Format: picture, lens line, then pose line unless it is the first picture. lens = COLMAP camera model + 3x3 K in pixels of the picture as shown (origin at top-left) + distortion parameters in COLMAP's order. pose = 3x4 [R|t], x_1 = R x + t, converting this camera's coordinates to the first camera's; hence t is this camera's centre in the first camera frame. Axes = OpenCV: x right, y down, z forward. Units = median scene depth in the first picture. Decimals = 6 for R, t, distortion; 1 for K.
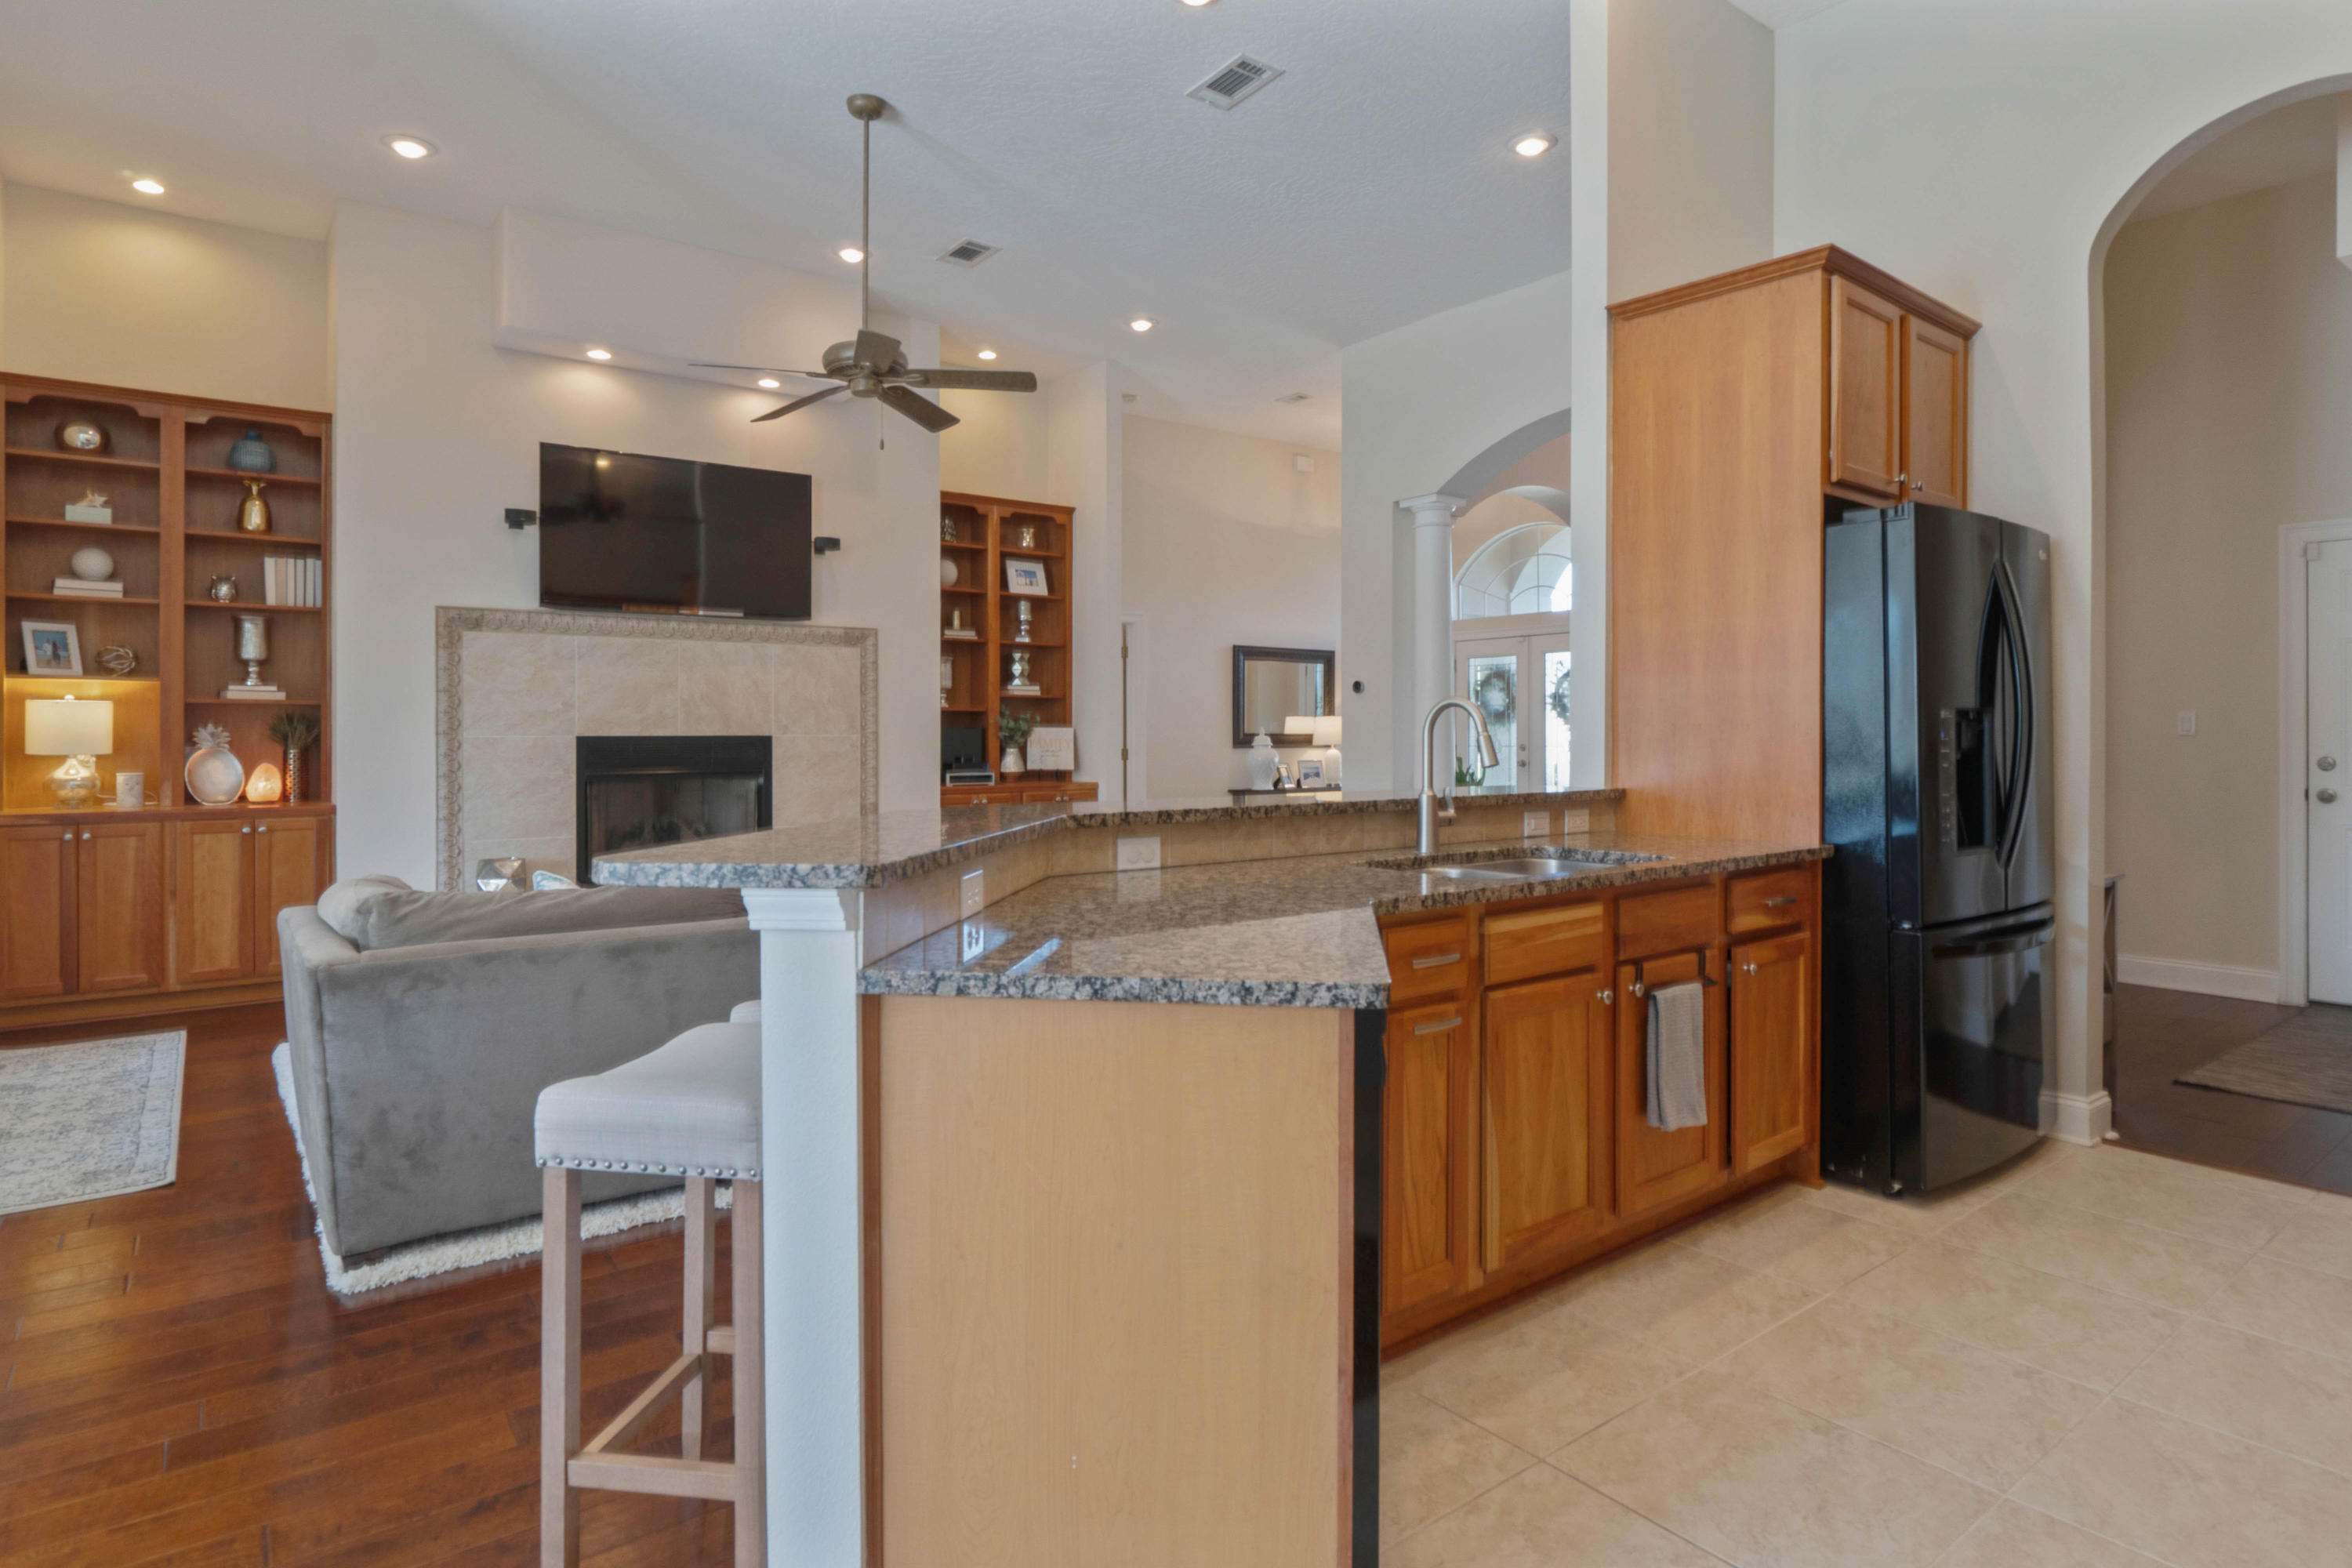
lens RADIAL K [[1253.0, 0, 1154.2], [0, 1253.0, 767.1], [0, 0, 1]] dist [-0.009386, 0.001360]
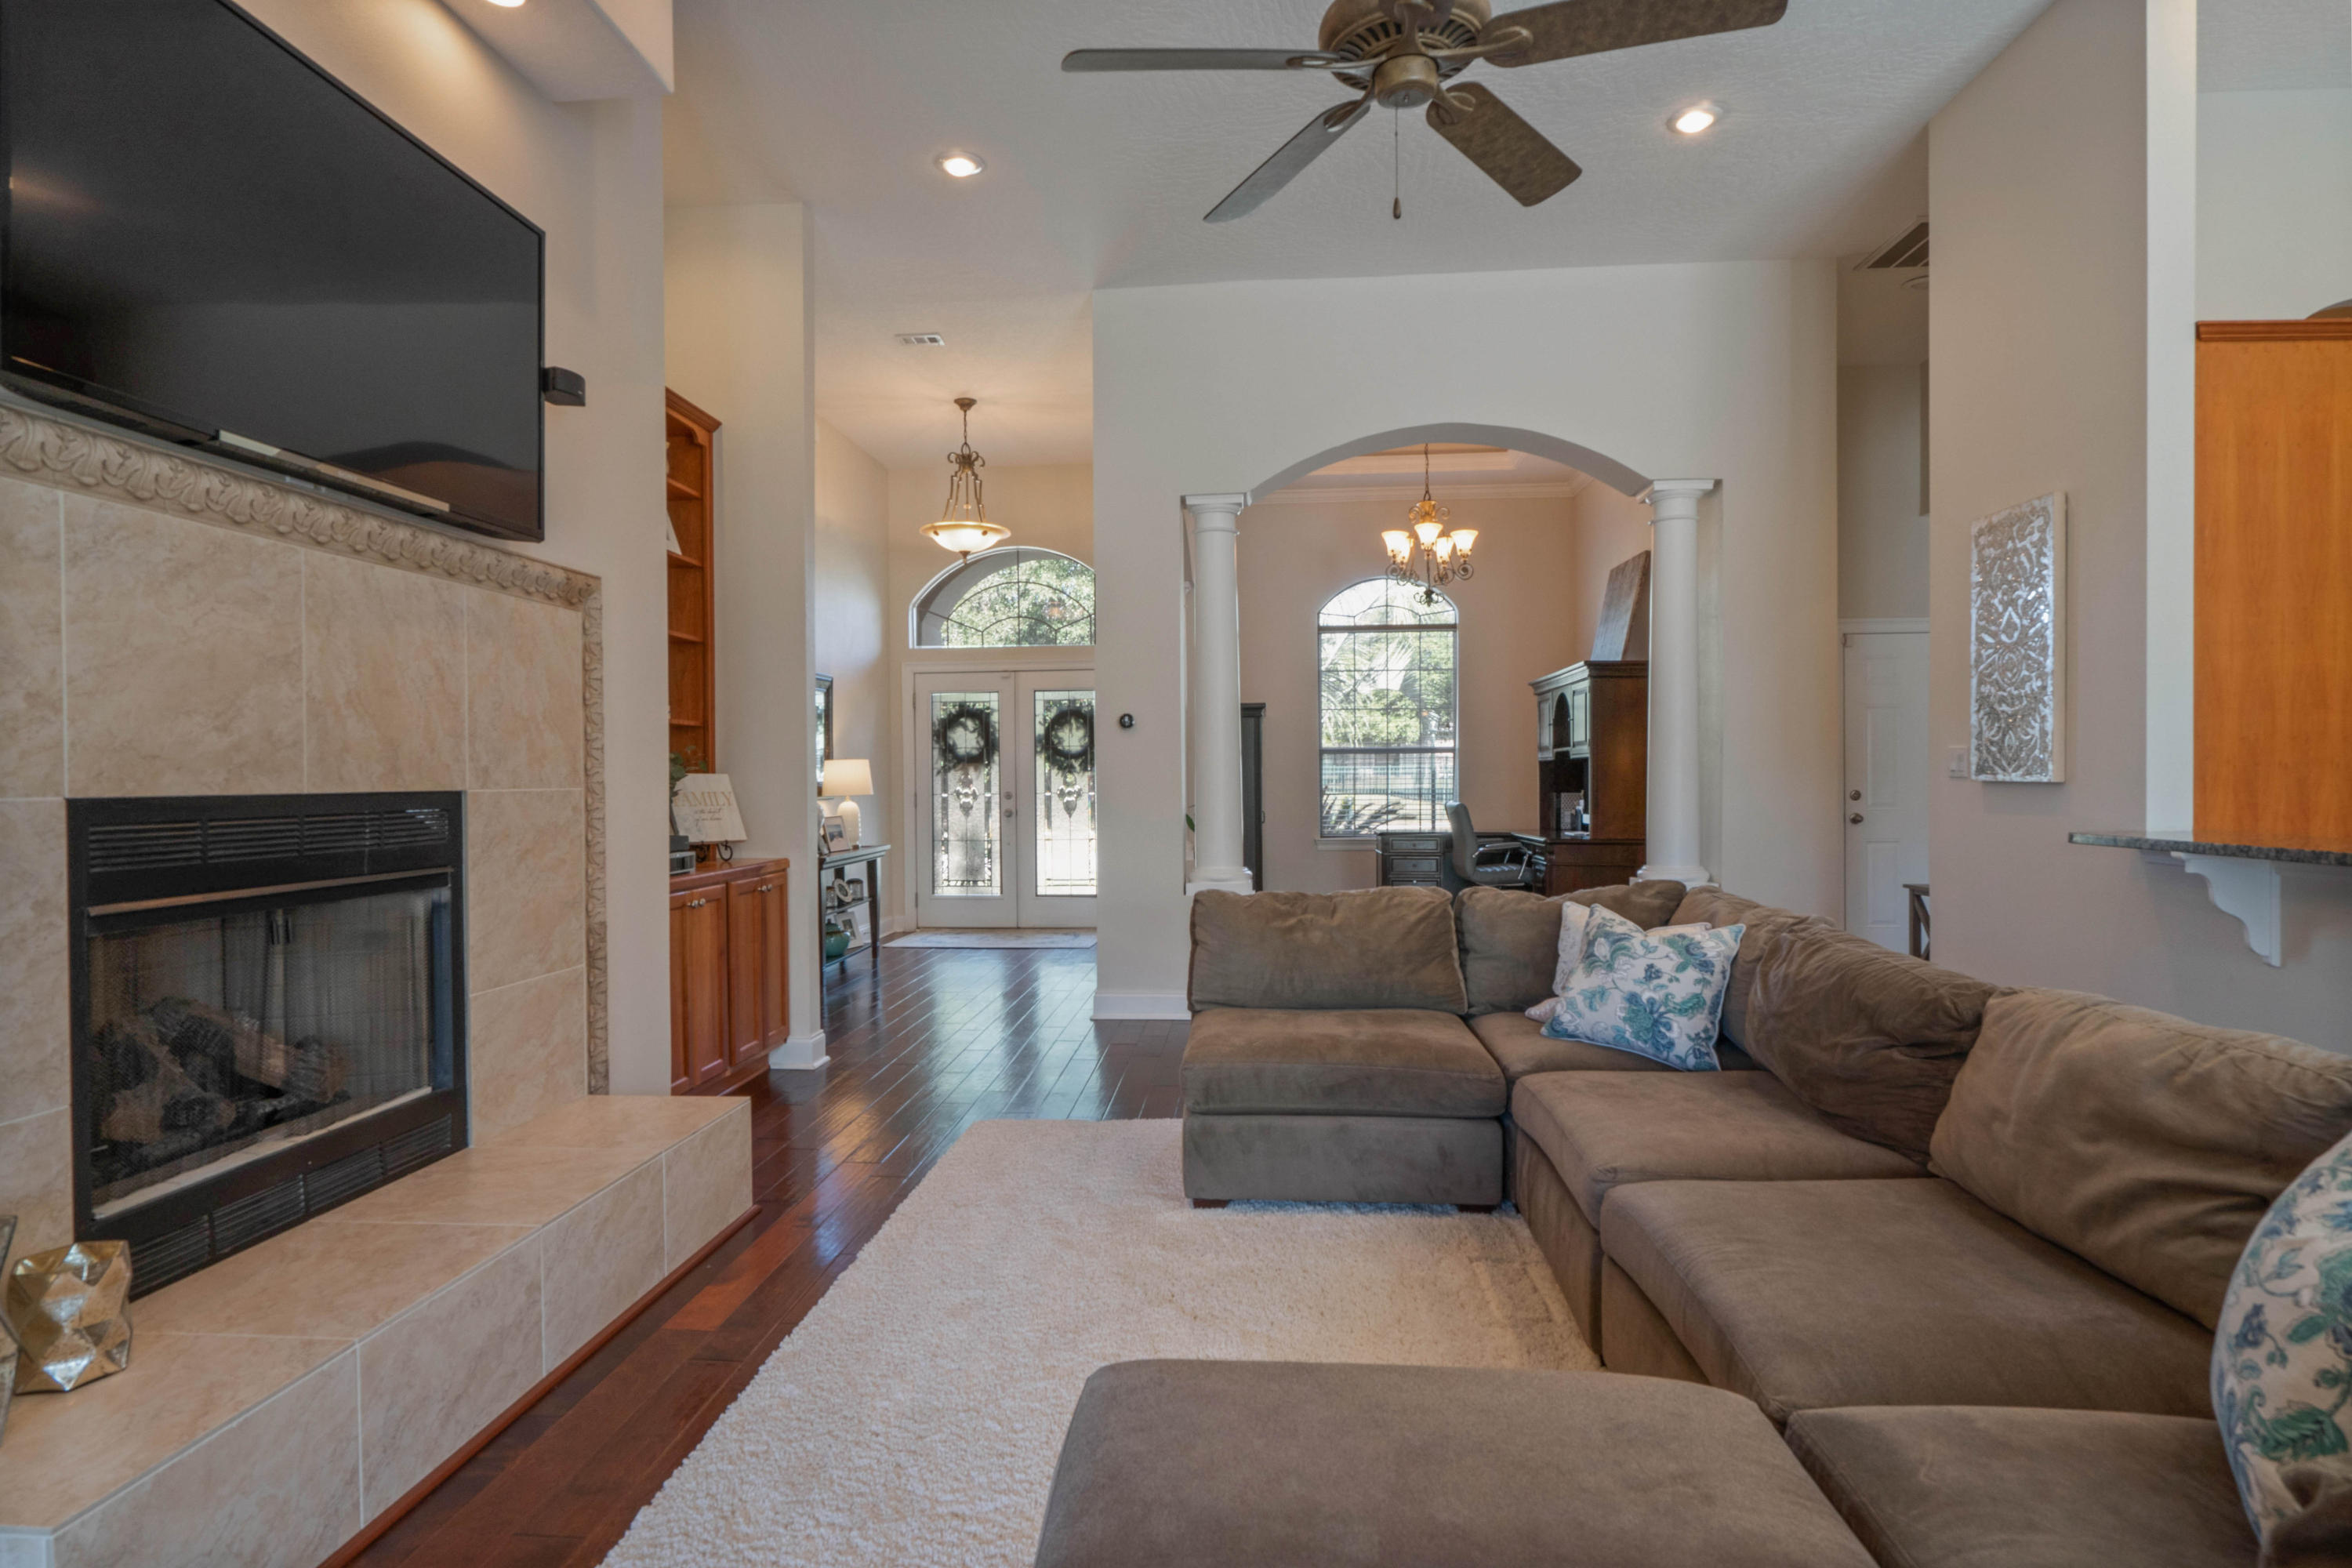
lens RADIAL K [[1237.7, 0, 1176.0], [0, 1237.7, 784.0], [0, 0, 1]] dist [-0.006403, -0.000511]
pose [[0.664415, -0.009190, 0.747307, -0.407860], [0.028022, 0.999528, -0.012622, -0.013412], [-0.746838, 0.029328, 0.664359, 0.461215]]
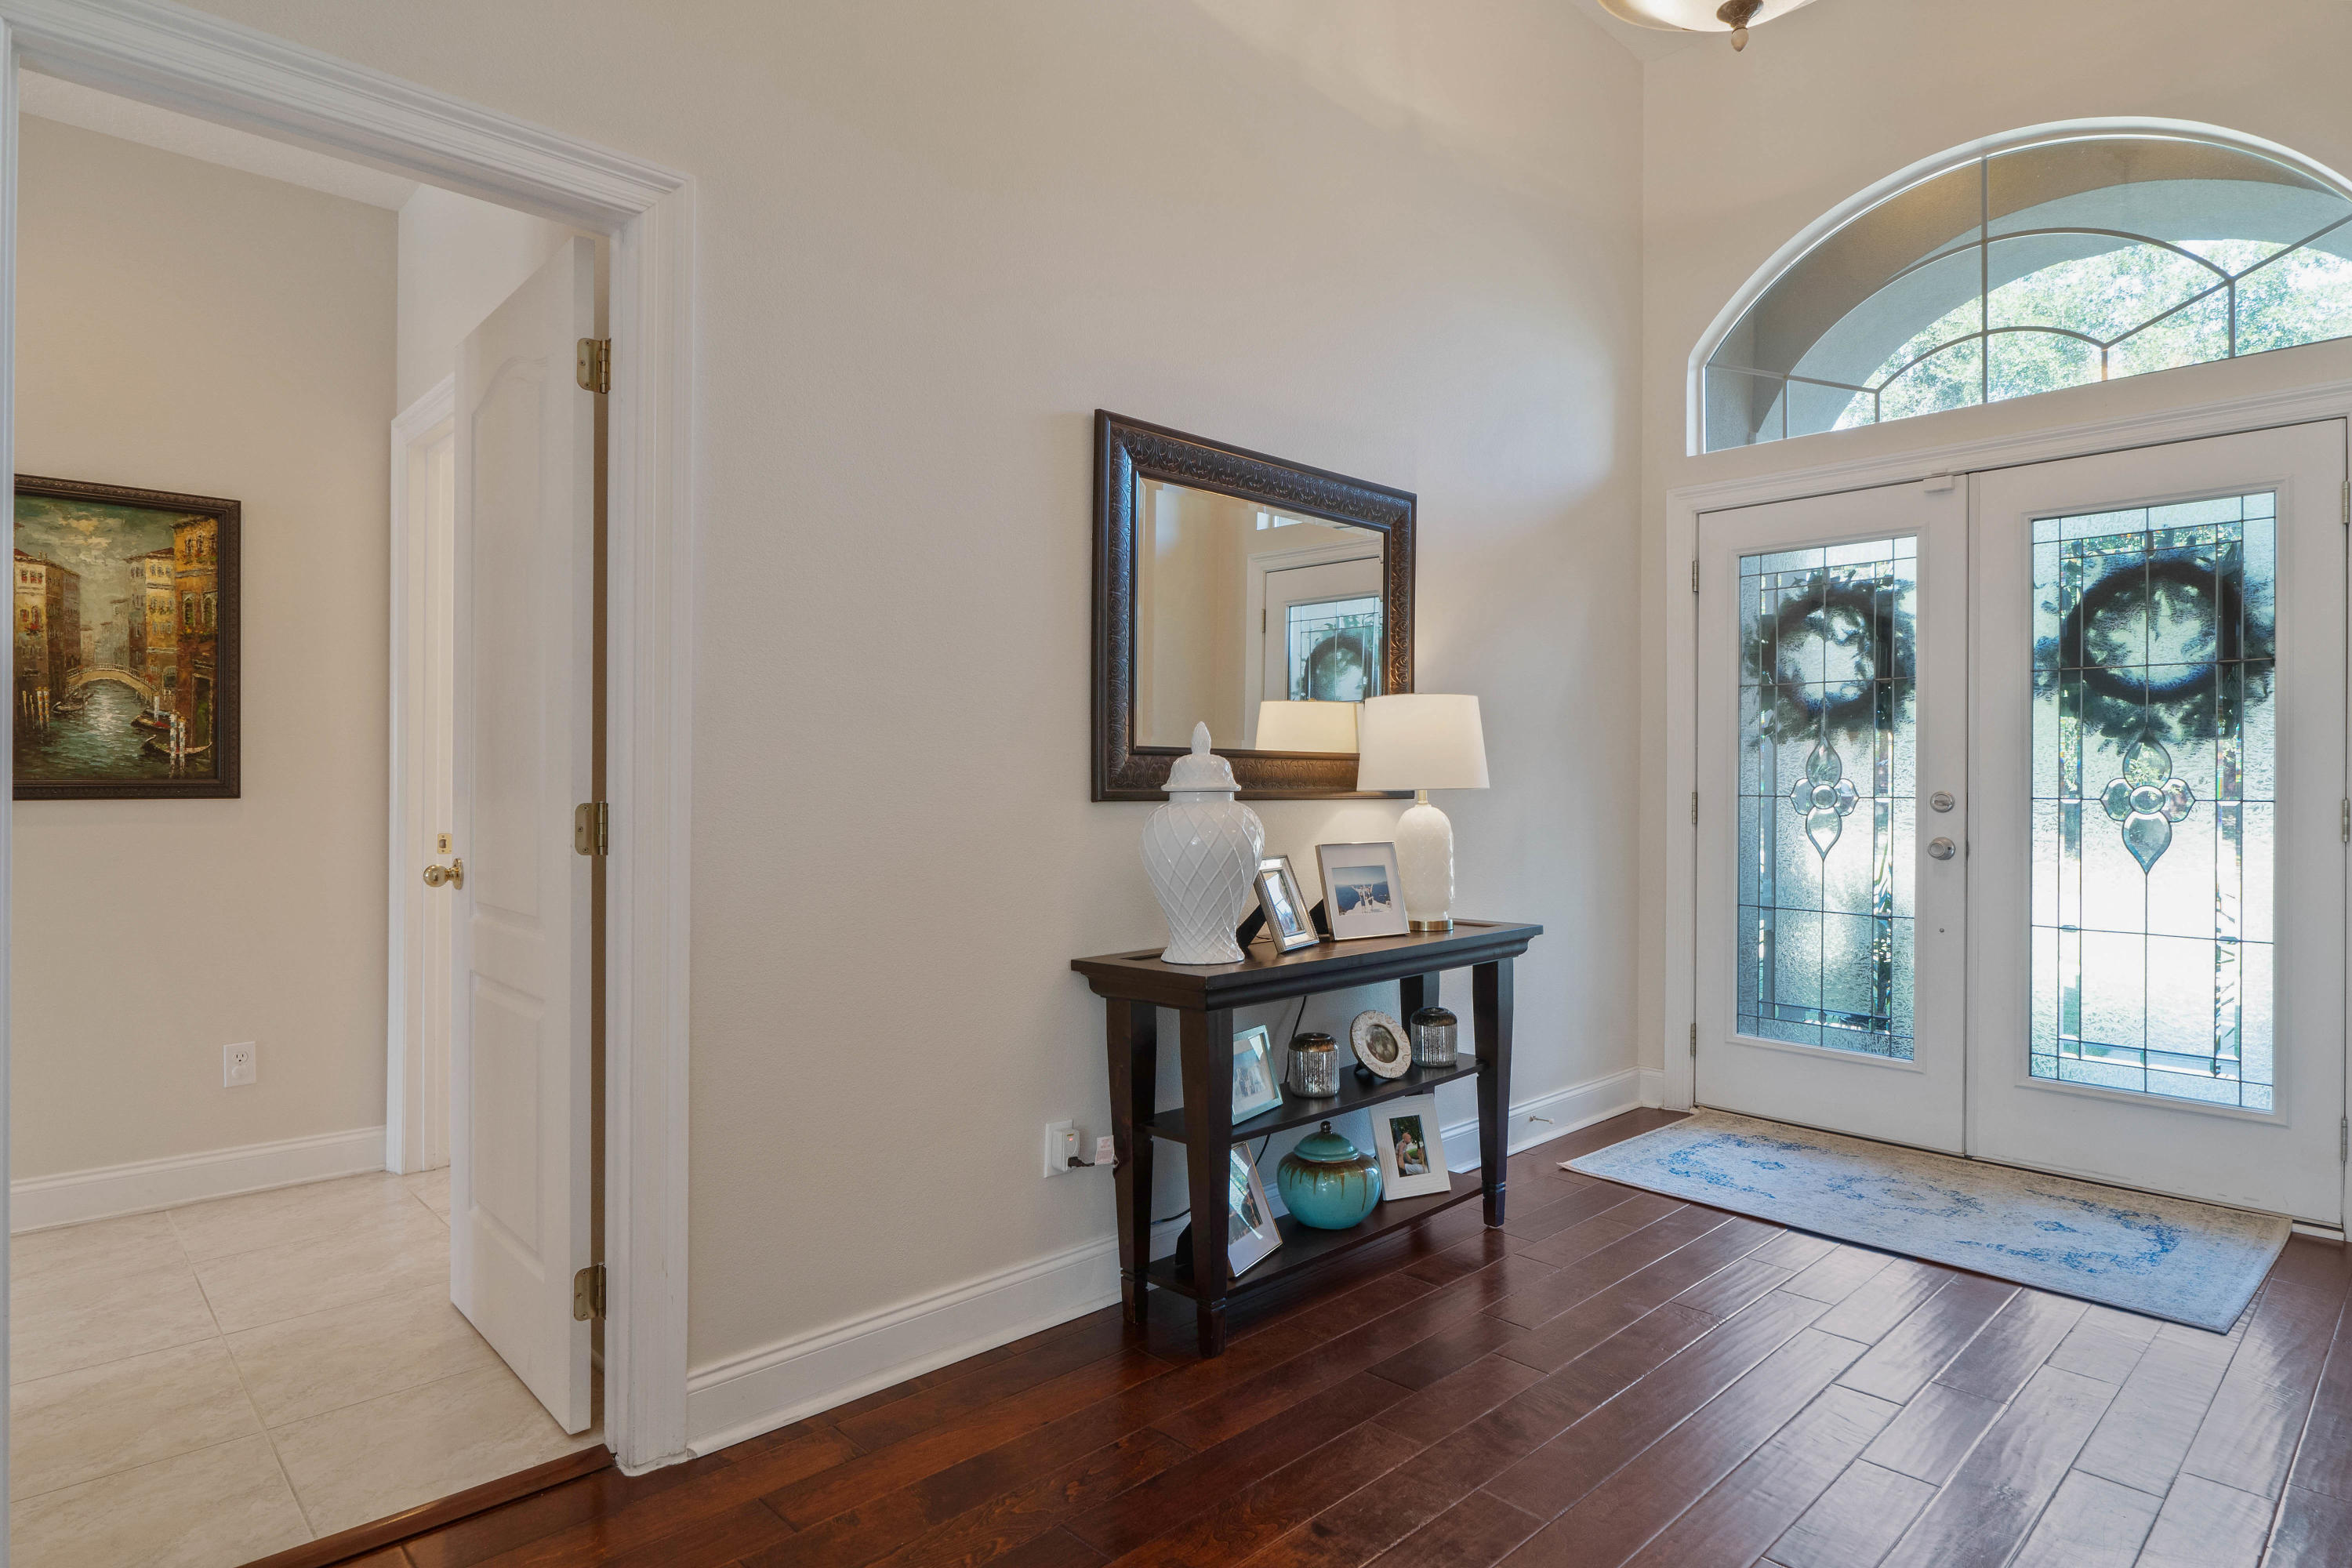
lens RADIAL K [[1253.0, 0, 1154.2], [0, 1253.0, 767.1], [0, 0, 1]] dist [-0.009386, 0.001360]
pose [[0.994252, 0.011222, 0.106475, 0.063600], [-0.007851, 0.999456, -0.032030, -0.018257], [-0.106776, 0.031010, 0.993799, 0.976252]]
